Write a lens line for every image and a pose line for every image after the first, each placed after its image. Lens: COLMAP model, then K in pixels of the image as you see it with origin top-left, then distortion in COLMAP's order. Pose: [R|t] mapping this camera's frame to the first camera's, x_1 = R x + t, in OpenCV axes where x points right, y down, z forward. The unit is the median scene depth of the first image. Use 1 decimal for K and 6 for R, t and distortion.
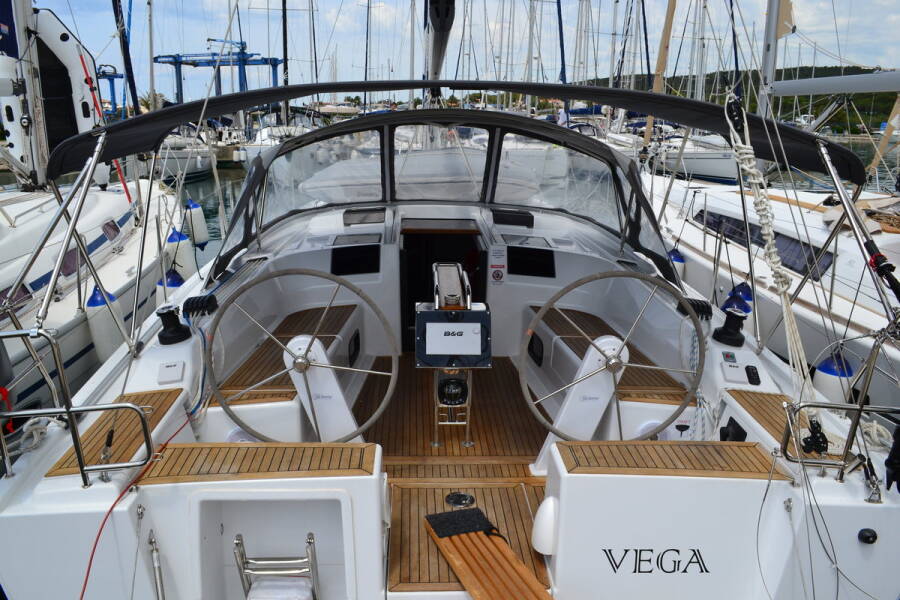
lens RADIAL K [[729.6, 0, 450.0], [0, 729.6, 300.0], [0, 0, 1]] dist [-0.086194, 0.006408]
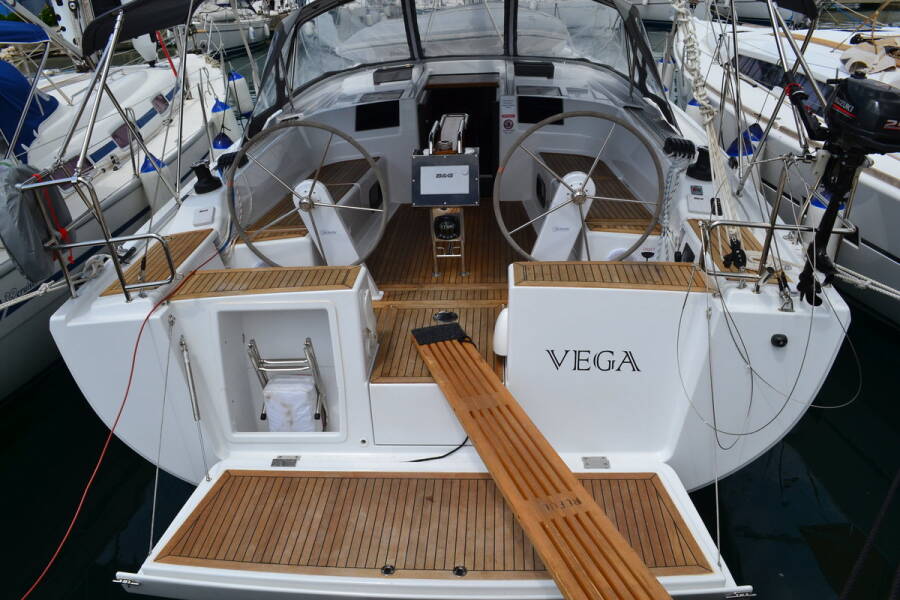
lens RADIAL K [[729.6, 0, 450.0], [0, 729.6, 300.0], [0, 0, 1]] dist [-0.086194, 0.006408]
pose [[0.991589, -0.010864, -0.128967, 0.165966], [0.034280, 0.982927, 0.180772, 0.034613], [0.124801, -0.183672, 0.975033, -0.135640]]
